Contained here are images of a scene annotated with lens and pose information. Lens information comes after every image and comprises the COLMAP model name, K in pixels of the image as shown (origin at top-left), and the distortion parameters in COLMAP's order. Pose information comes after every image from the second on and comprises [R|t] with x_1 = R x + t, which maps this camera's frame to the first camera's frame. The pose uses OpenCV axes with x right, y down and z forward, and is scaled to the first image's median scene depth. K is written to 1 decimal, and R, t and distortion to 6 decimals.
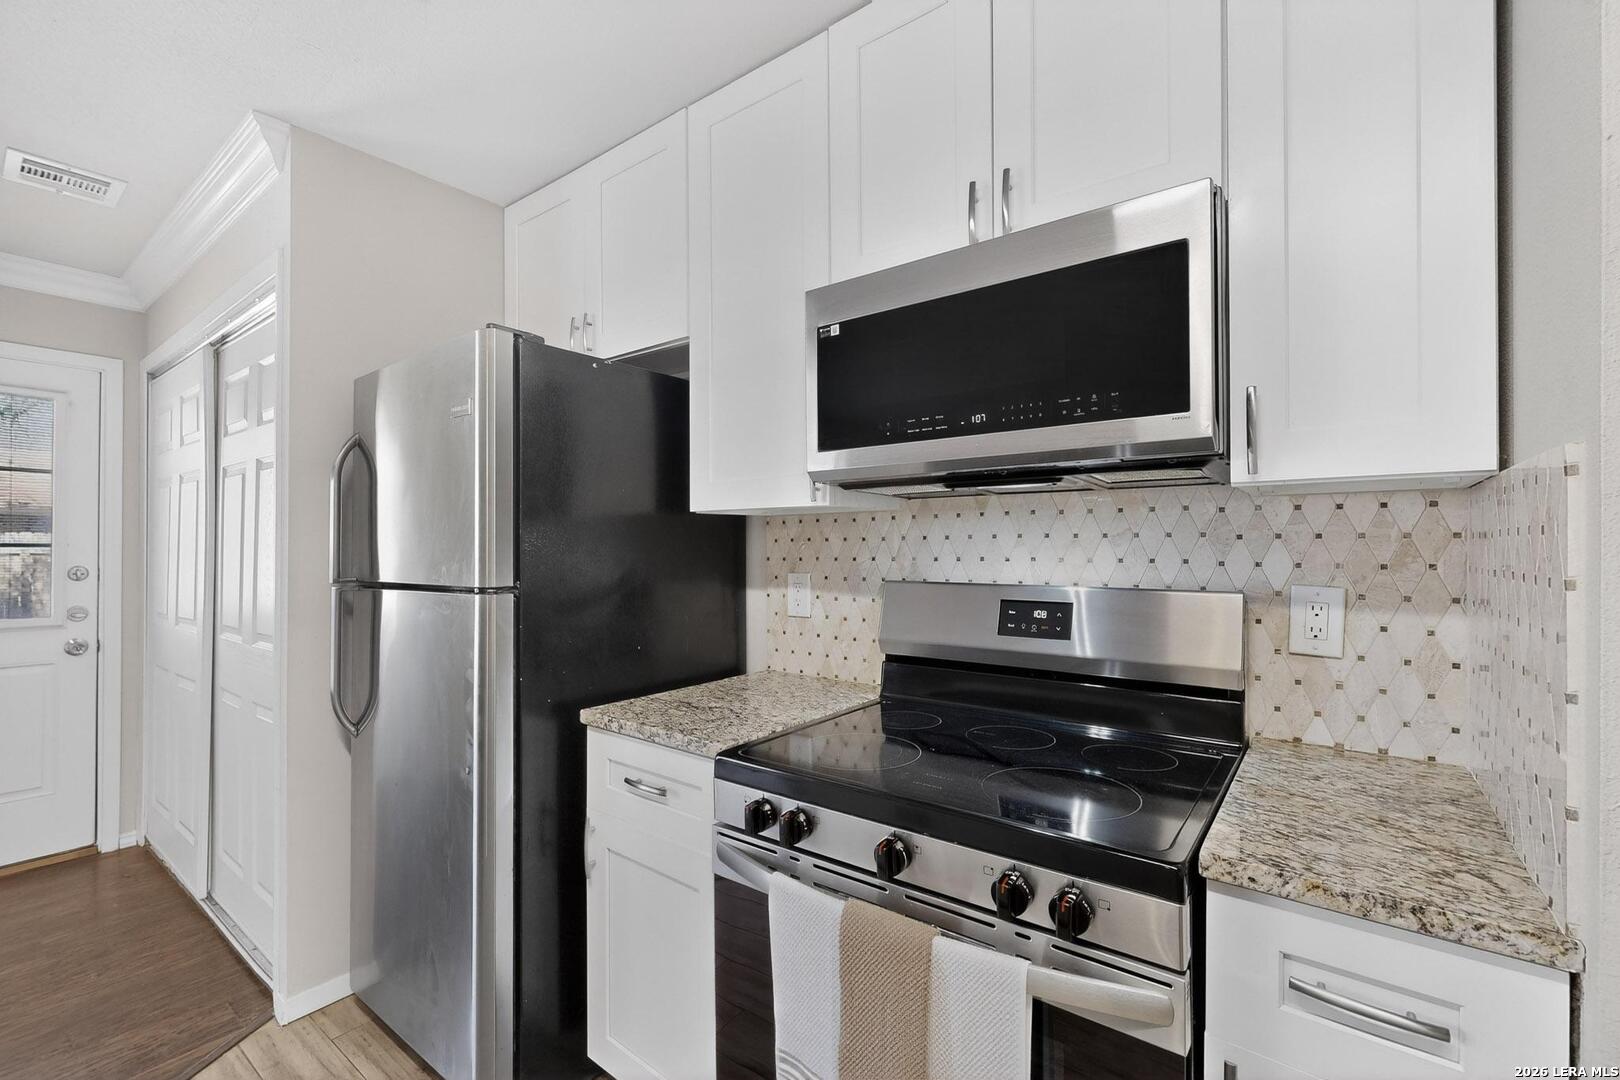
lens RADIAL K [[705.9, 0, 810.0], [0, 705.9, 540.0], [0, 0, 1]] dist [0.008426, -0.005292]
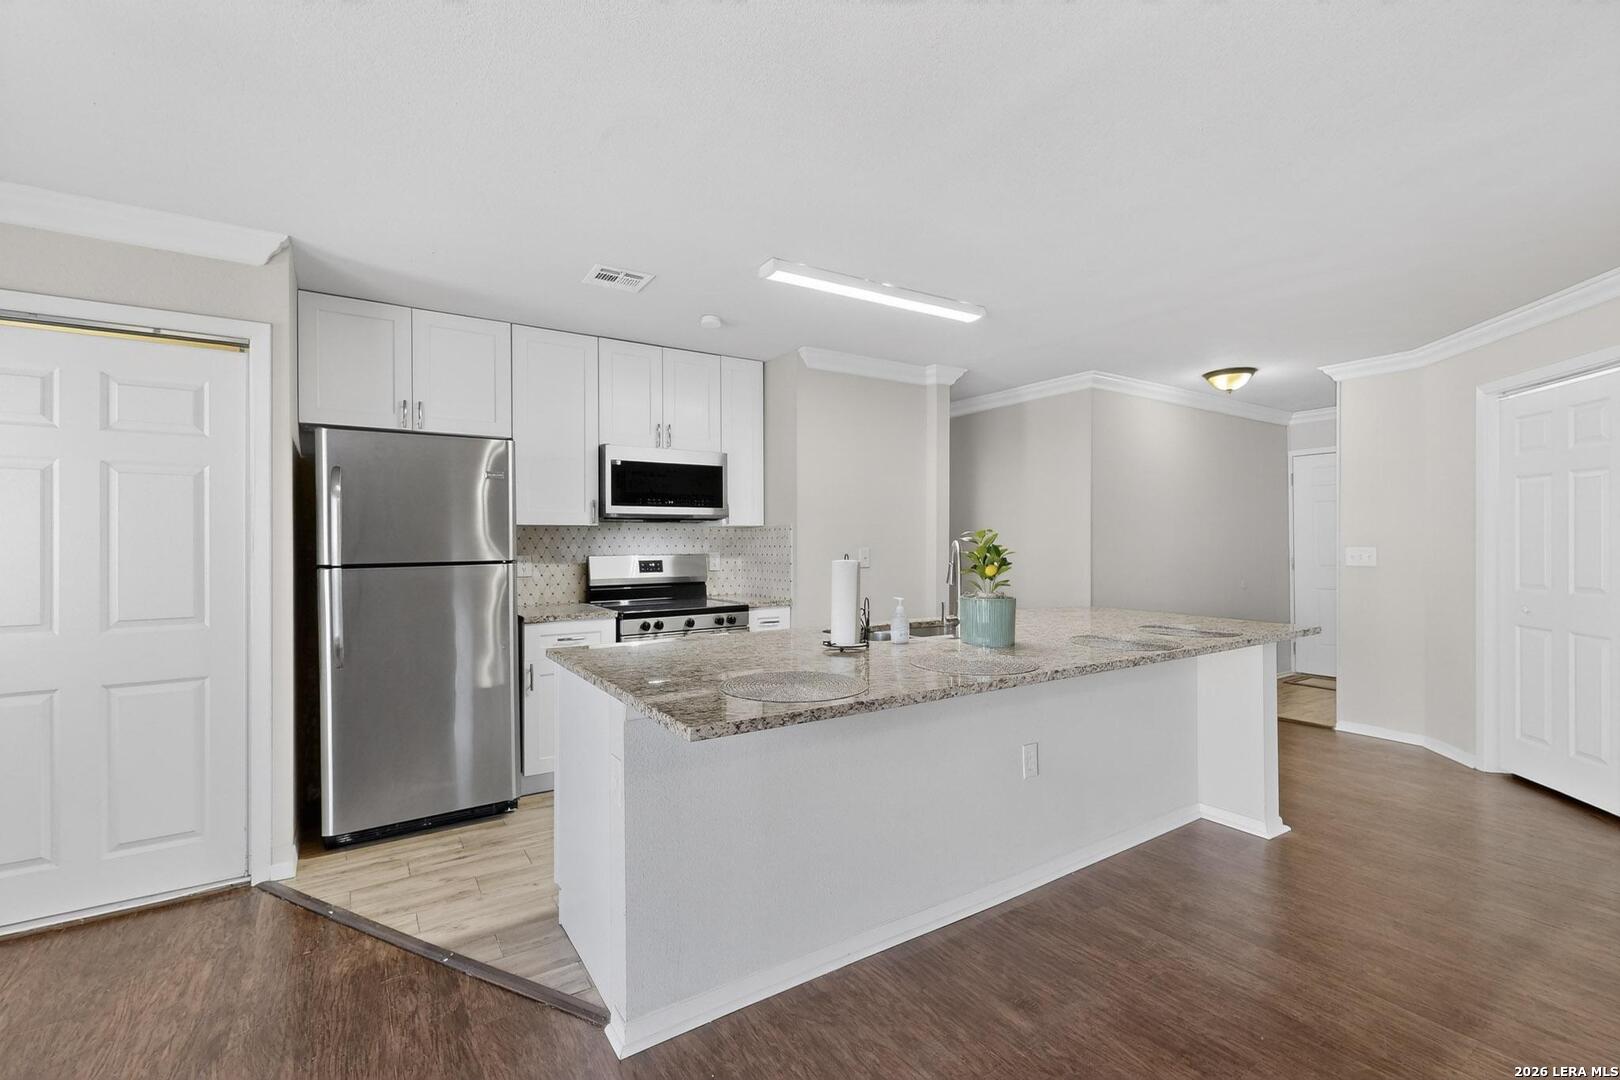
lens RADIAL K [[705.9, 0, 810.0], [0, 705.9, 540.0], [0, 0, 1]] dist [0.008426, -0.005292]
pose [[0.318569, 0.006926, 0.947874, -2.182163], [-0.000302, 0.999974, -0.007205, 0.024073], [-0.947900, 0.002009, 0.318563, -0.536244]]
